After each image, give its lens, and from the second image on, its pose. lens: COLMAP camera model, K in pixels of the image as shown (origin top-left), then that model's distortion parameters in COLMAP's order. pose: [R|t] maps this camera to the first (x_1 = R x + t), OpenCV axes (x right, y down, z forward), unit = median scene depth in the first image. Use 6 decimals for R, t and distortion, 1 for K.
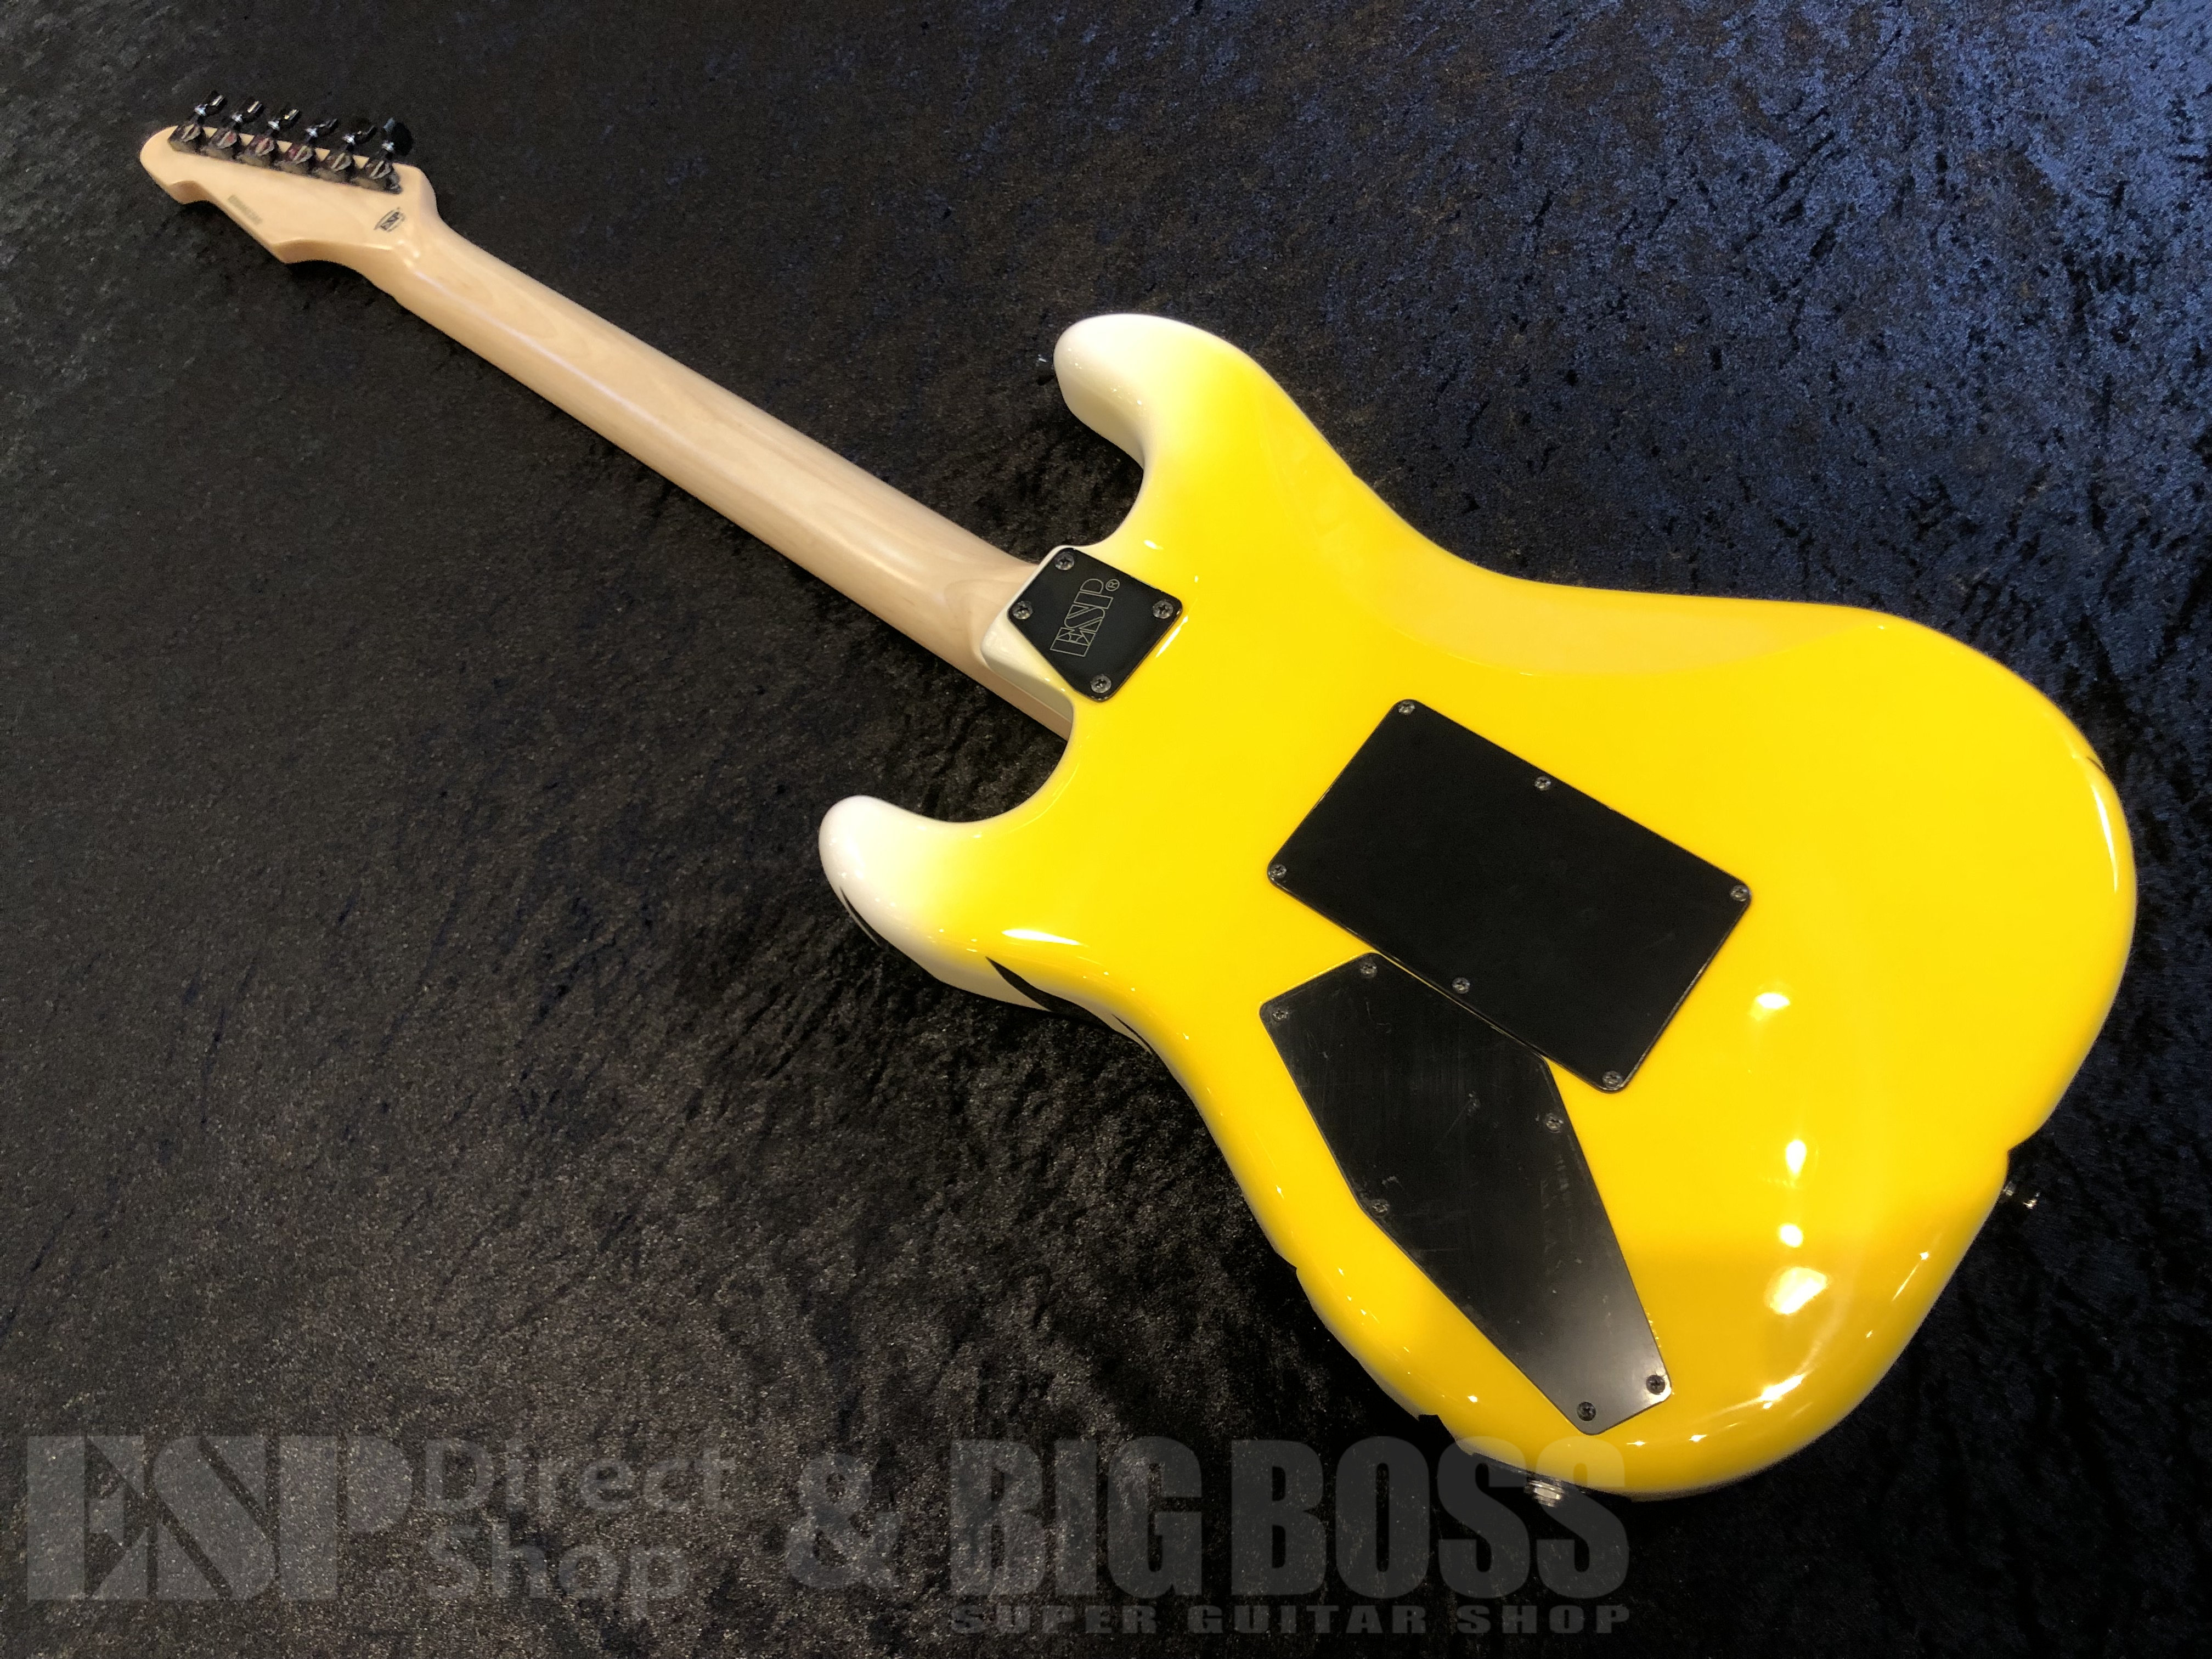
lens RADIAL K [[1826.1, 0, 1093.9], [0, 1826.1, 829.1], [0, 0, 1]] dist [0.051326, -0.054337]
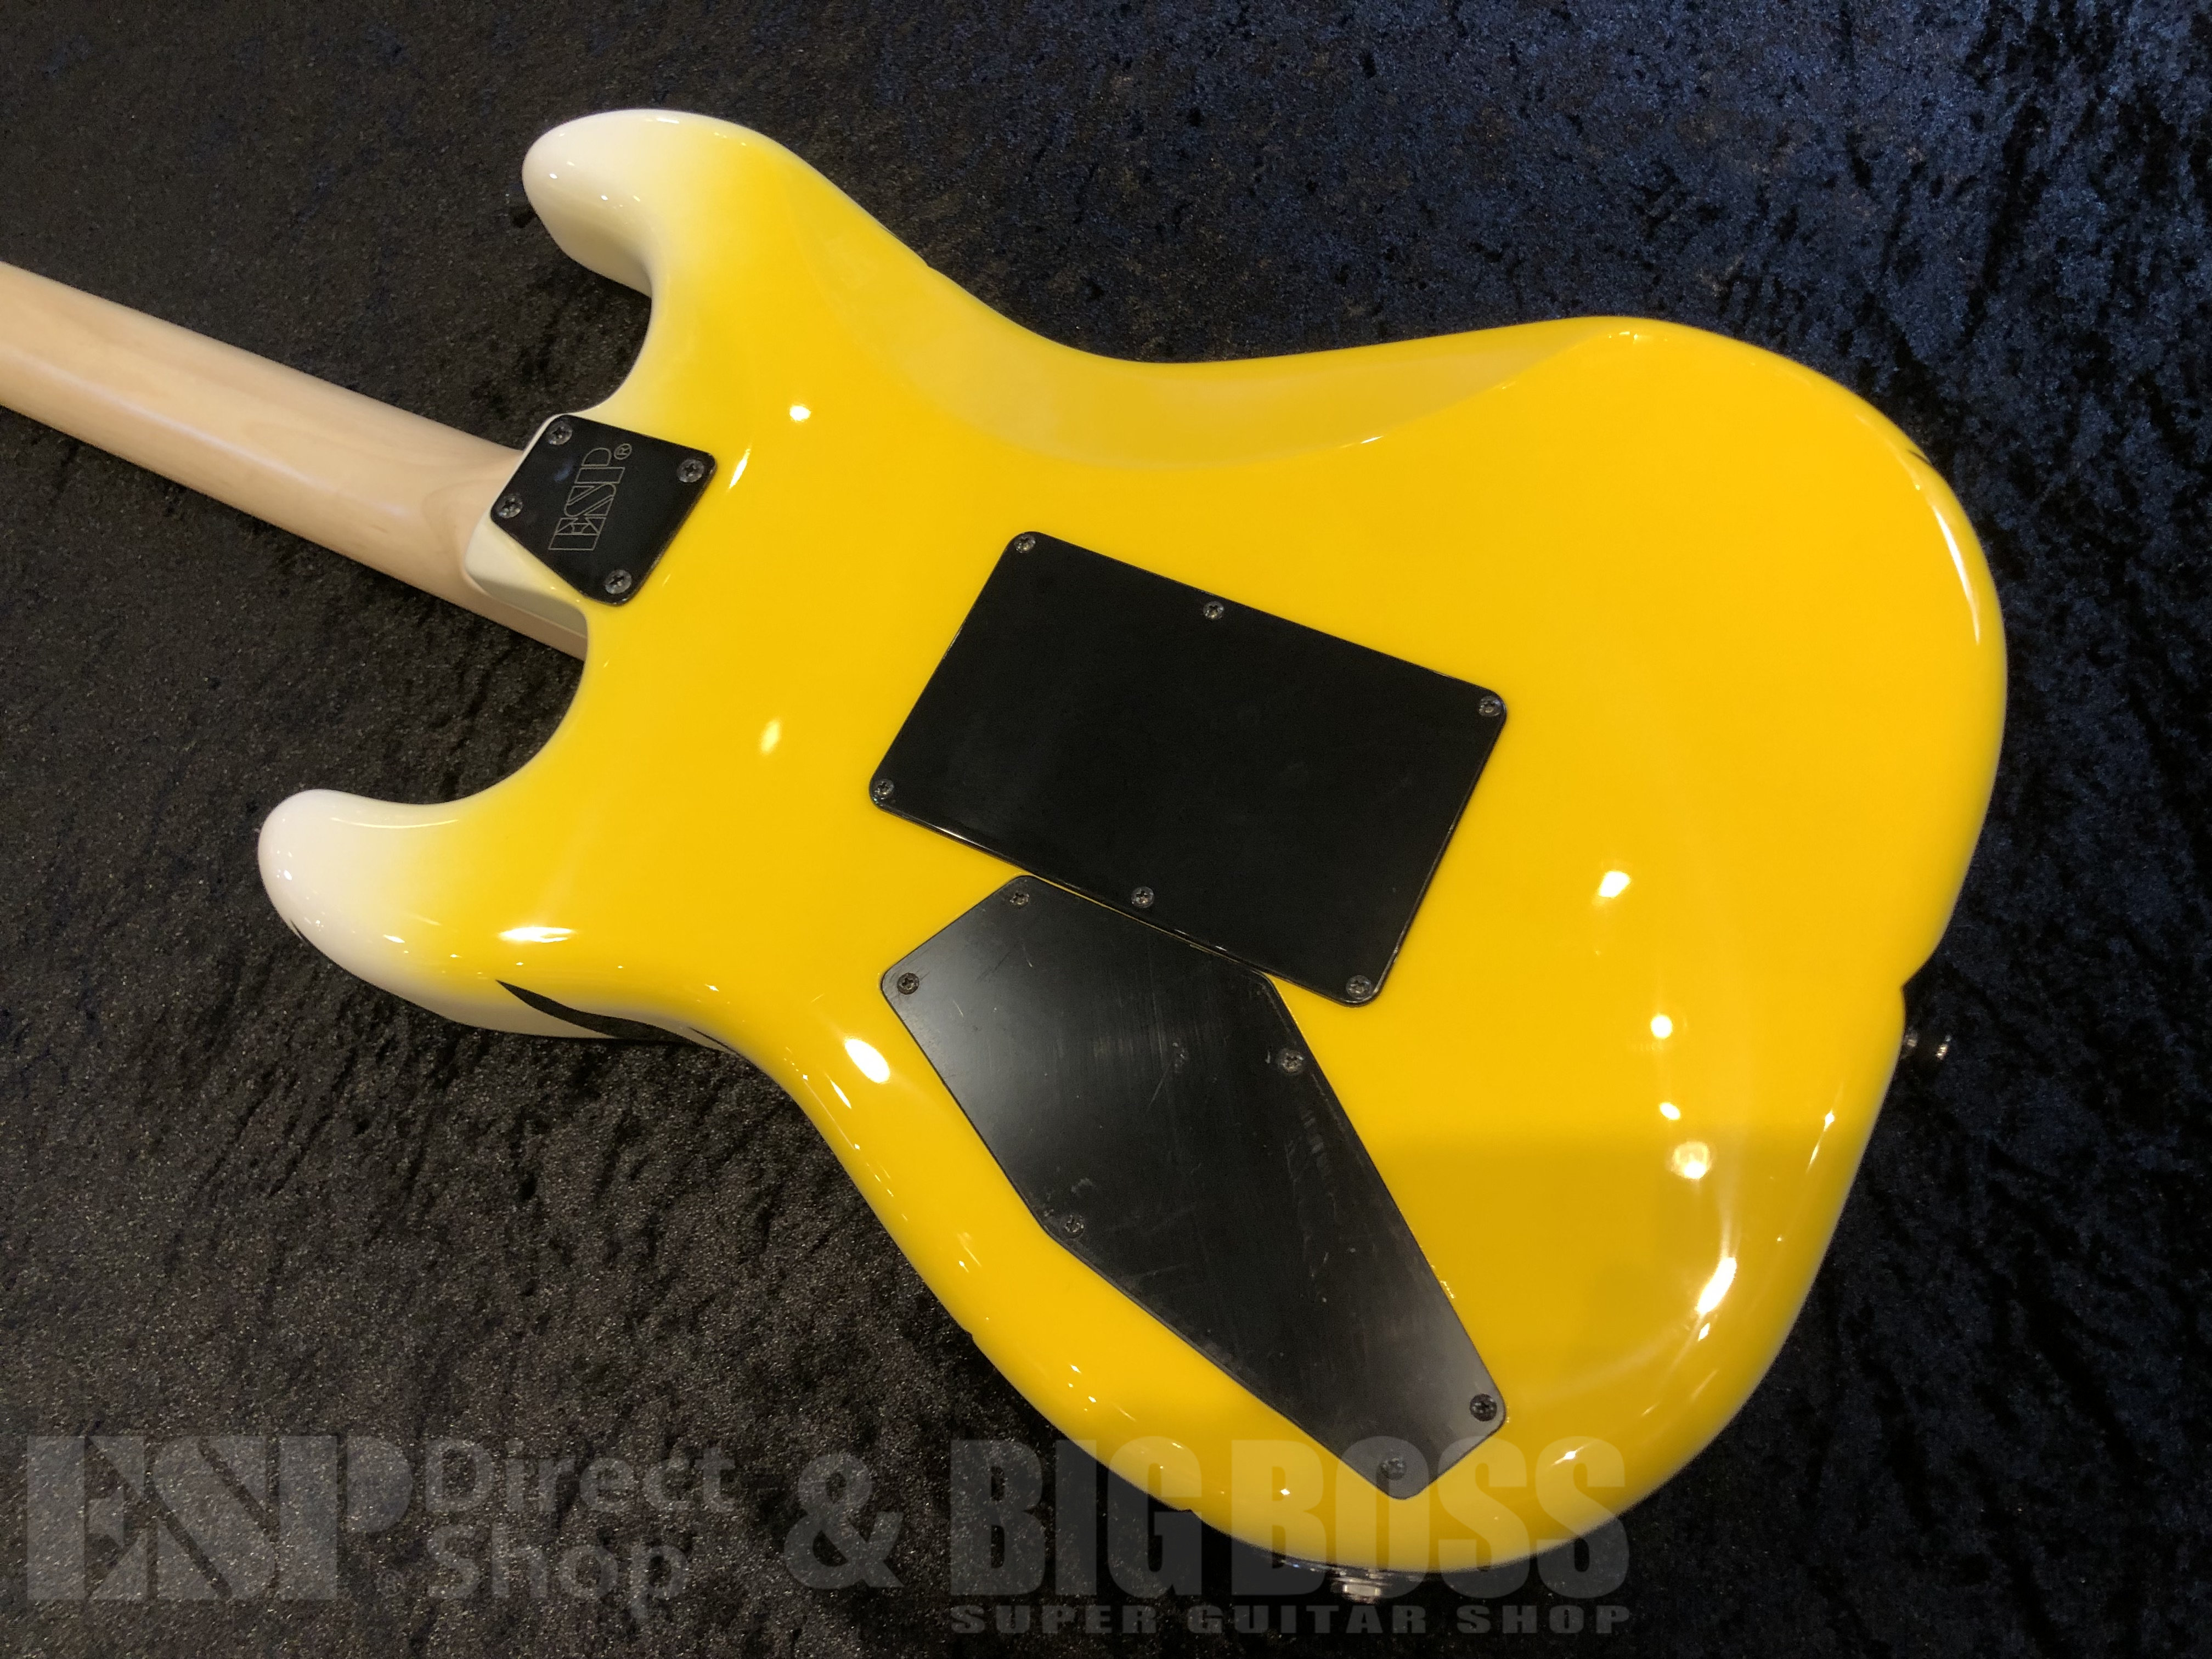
lens RADIAL K [[1826.1, 0, 1091.6], [0, 1826.1, 827.6], [0, 0, 1]] dist [0.051326, -0.054337]
pose [[0.981496, -0.172813, 0.082475, 0.110257], [0.172659, 0.984940, 0.009048, 0.042324], [-0.082797, 0.005359, 0.996552, 0.248757]]
